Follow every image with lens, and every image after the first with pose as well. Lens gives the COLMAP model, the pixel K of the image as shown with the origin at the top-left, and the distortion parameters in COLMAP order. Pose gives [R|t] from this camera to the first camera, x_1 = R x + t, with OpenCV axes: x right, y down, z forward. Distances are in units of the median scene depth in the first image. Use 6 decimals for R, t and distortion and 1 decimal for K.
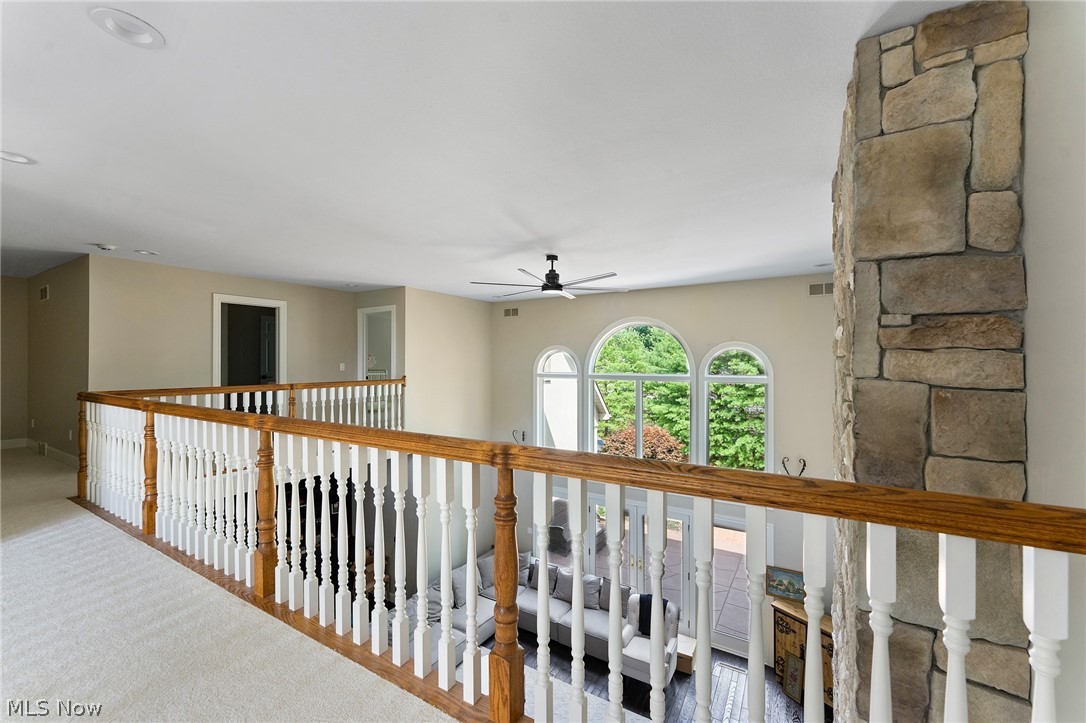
lens RADIAL K [[436.6, 0, 541.5], [0, 436.6, 363.0], [0, 0, 1]] dist [0.001237, -0.000116]
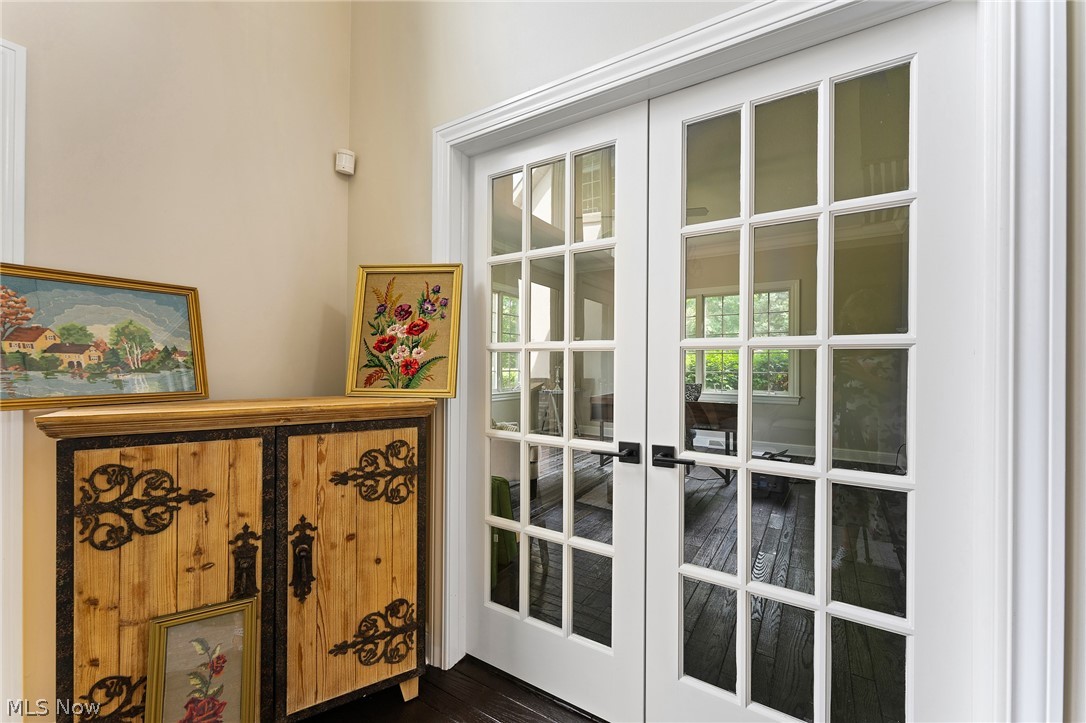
lens RADIAL K [[436.6, 0, 544.4], [0, 436.6, 360.0], [0, 0, 1]] dist [0.001237, -0.000116]
pose [[0.015852, 0.008527, 0.999838, 0.354266], [0.000208, 0.999964, -0.008531, 0.526685], [-0.999874, 0.000343, 0.015850, 0.794128]]
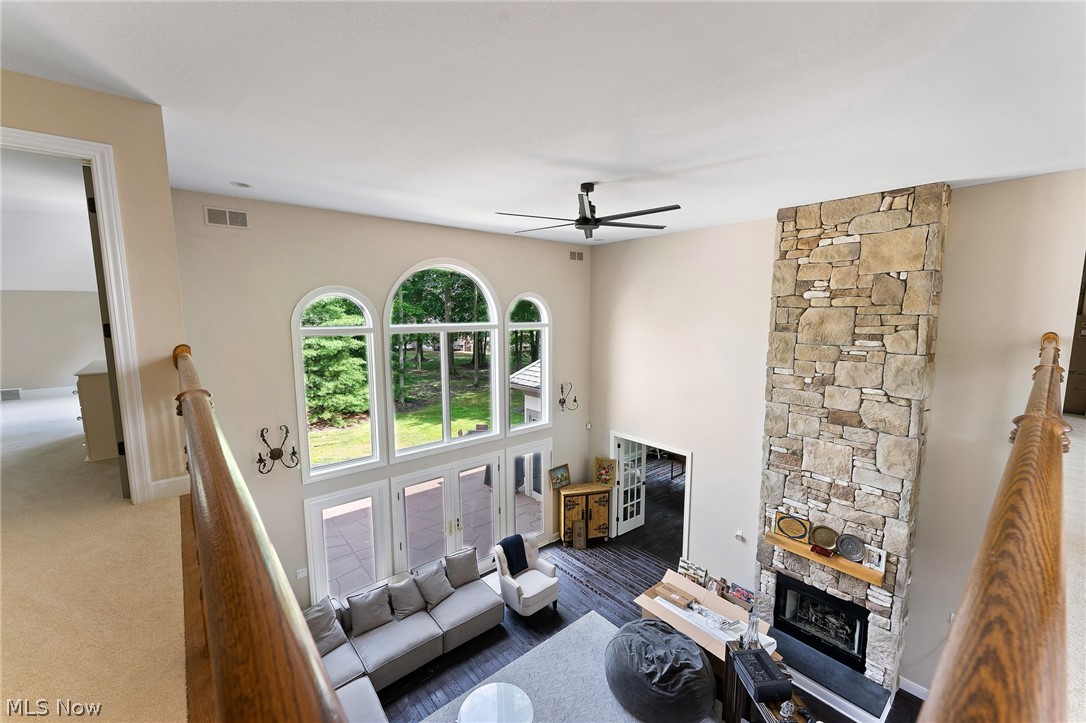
lens RADIAL K [[436.6, 0, 540.0], [0, 436.6, 360.2], [0, 0, 1]] dist [0.001237, -0.000116]
pose [[0.314995, -0.102487, 0.943543, -0.699124], [0.004512, 0.994303, 0.106495, 0.007097], [-0.949083, -0.029288, 0.313663, 0.658380]]
